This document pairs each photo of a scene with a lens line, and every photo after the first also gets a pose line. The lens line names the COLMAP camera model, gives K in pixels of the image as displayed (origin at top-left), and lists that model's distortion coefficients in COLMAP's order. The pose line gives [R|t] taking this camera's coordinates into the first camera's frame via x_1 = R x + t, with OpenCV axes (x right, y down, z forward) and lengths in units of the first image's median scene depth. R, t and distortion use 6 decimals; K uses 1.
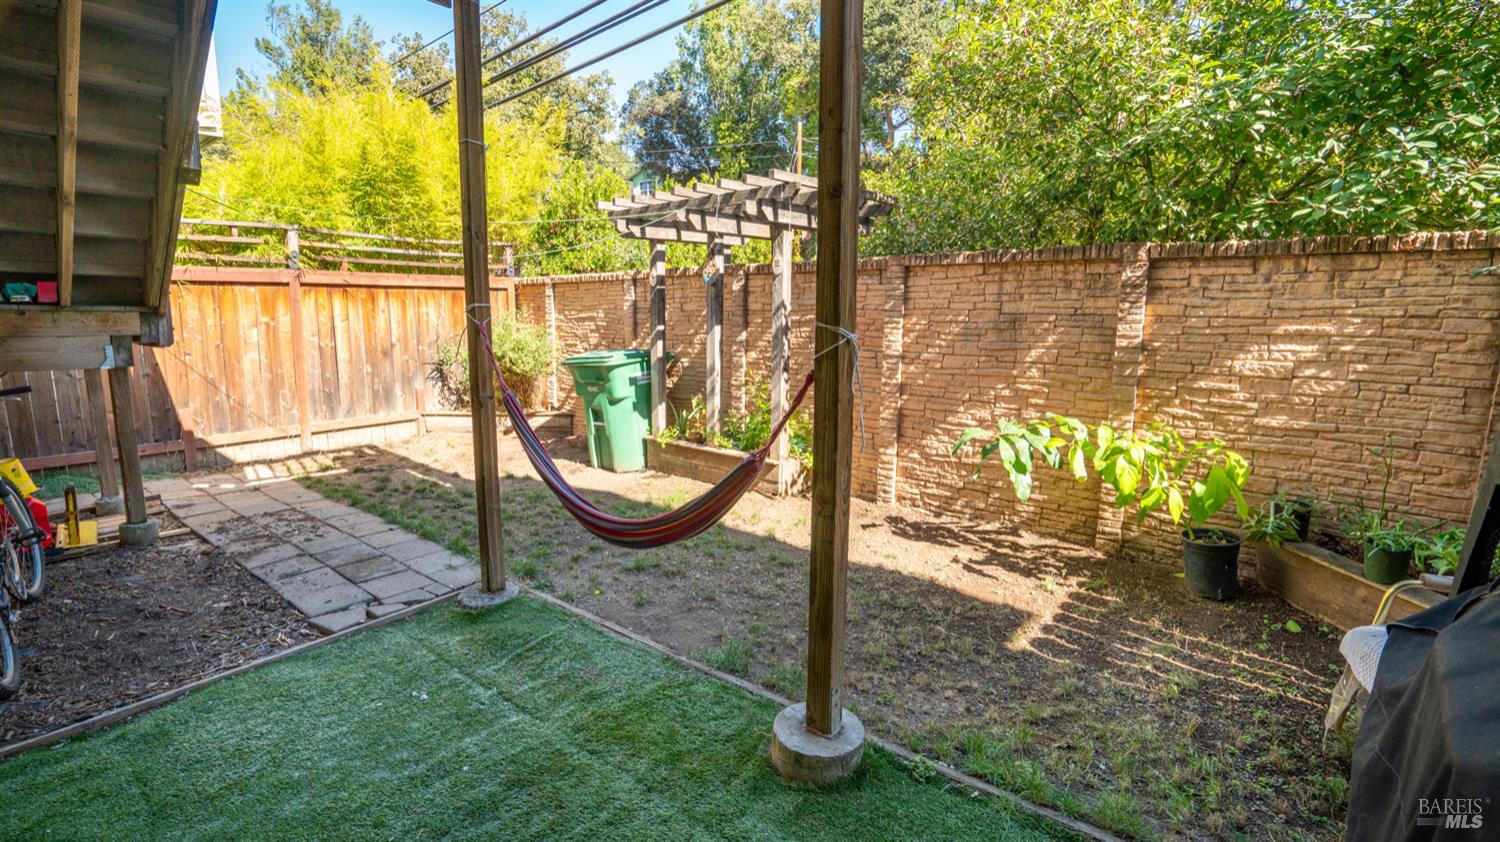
lens RADIAL K [[735.6, 0, 750.0], [0, 735.6, 421.0], [0, 0, 1]] dist [0.001720, 0.000476]
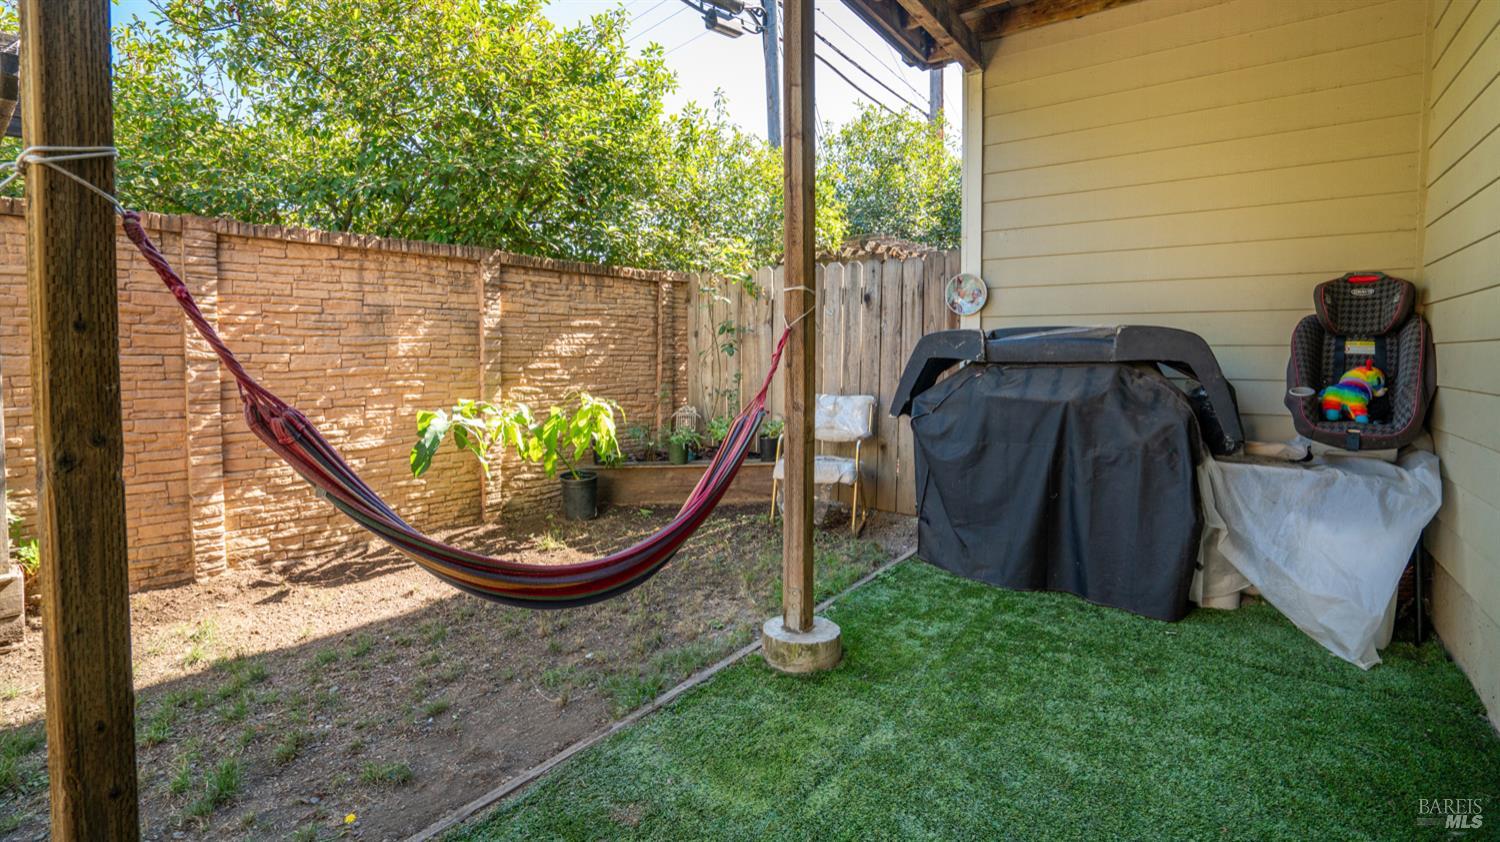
lens RADIAL K [[704.2, 0, 750.2], [0, 704.2, 379.4], [0, 0, 1]] dist [0.000006, 0.000061]
pose [[-0.034810, -0.045629, 0.998352, -0.614015], [0.157701, 0.986191, 0.050572, -0.028721], [-0.986873, 0.159202, -0.027134, 0.652383]]
